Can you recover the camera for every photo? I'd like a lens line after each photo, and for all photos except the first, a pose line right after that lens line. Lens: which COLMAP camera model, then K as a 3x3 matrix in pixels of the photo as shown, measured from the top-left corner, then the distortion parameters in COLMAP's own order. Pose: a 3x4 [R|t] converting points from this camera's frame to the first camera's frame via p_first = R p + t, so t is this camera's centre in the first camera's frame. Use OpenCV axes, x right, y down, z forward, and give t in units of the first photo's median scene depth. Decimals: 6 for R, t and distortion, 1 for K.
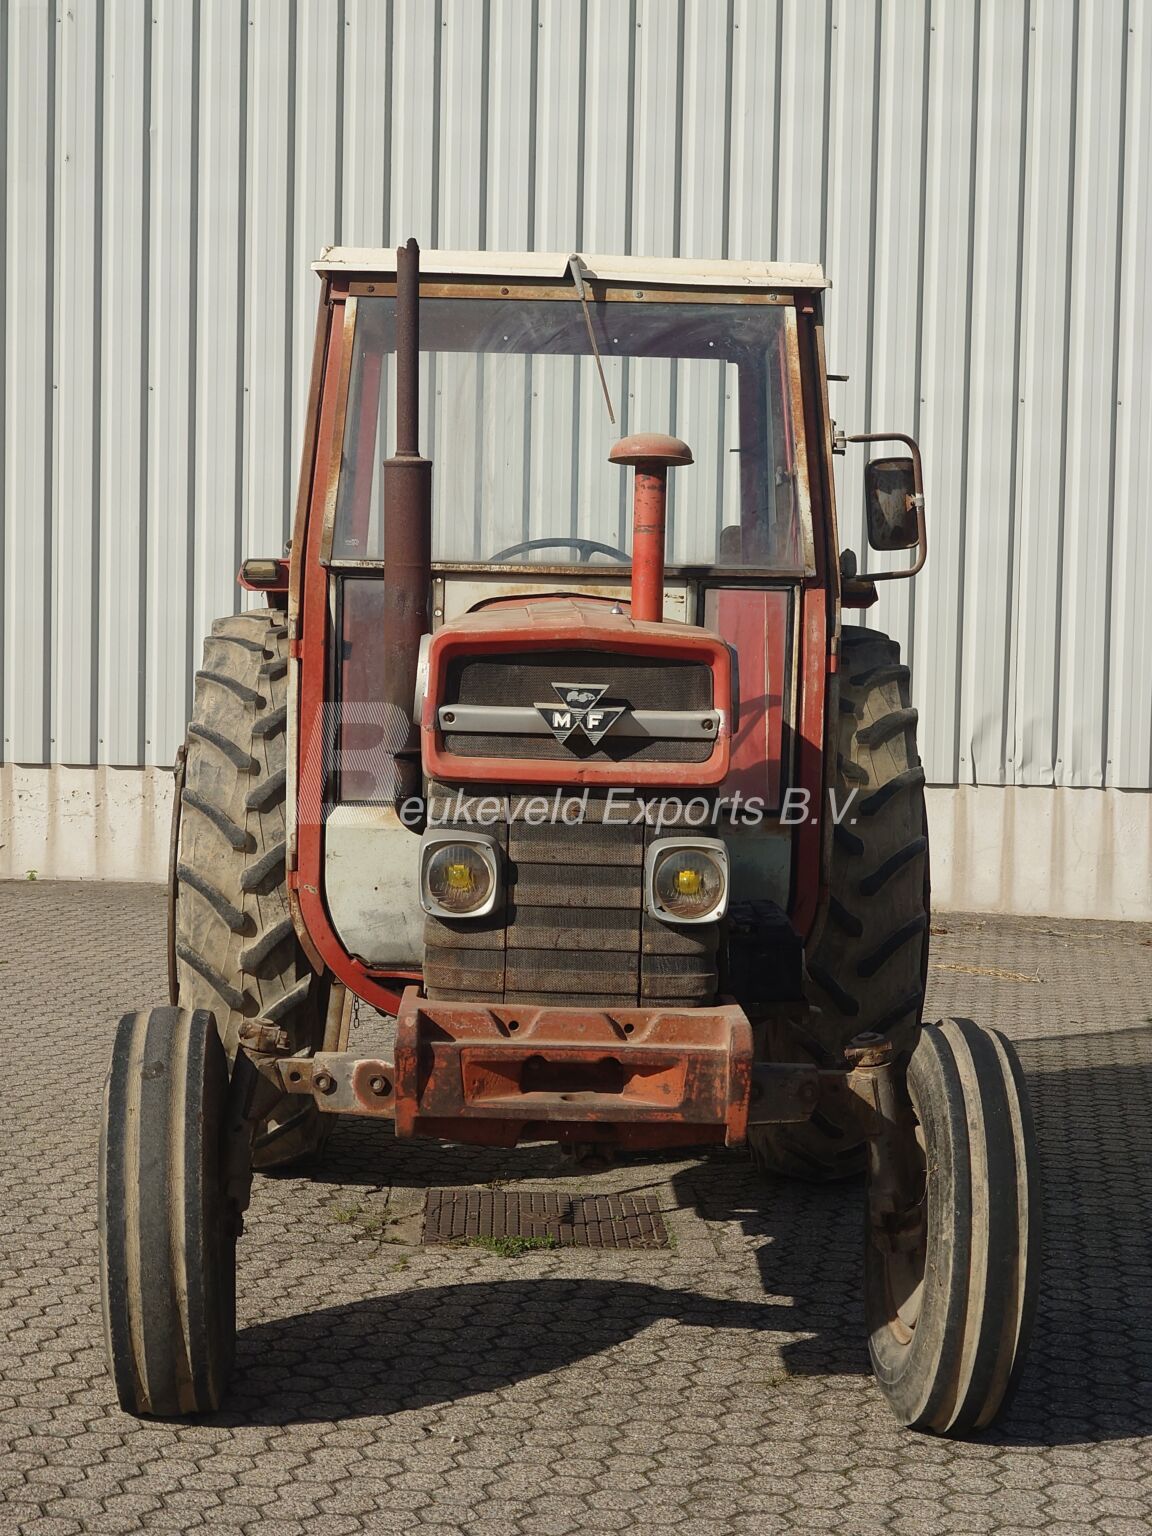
lens RADIAL K [[2572.9, 0, 576.0], [0, 2572.9, 768.0], [0, 0, 1]] dist [0.057082, 0.006181]
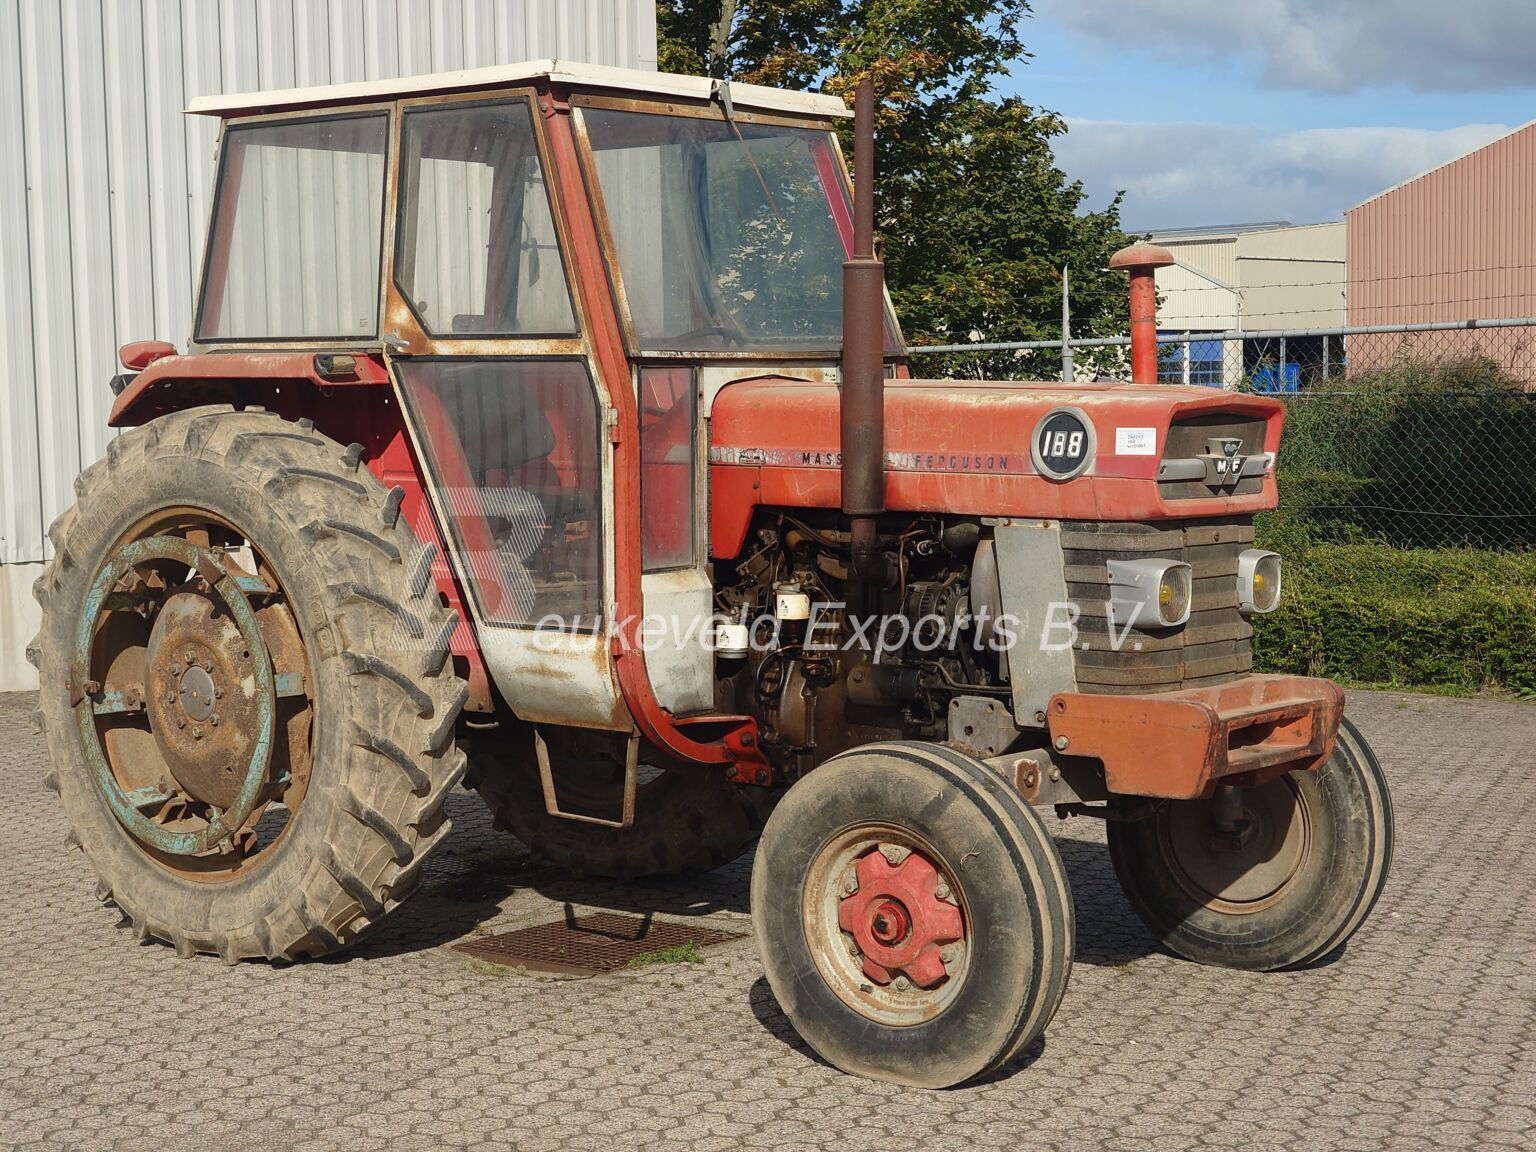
lens RADIAL K [[2572.9, 0, 768.0], [0, 2572.9, 576.0], [0, 0, 1]] dist [0.057082, 0.006181]
pose [[0.669871, -0.088071, 0.737235, -0.874867], [0.077306, 0.995816, 0.048718, -0.034606], [-0.738442, 0.024358, 0.673877, 0.223496]]
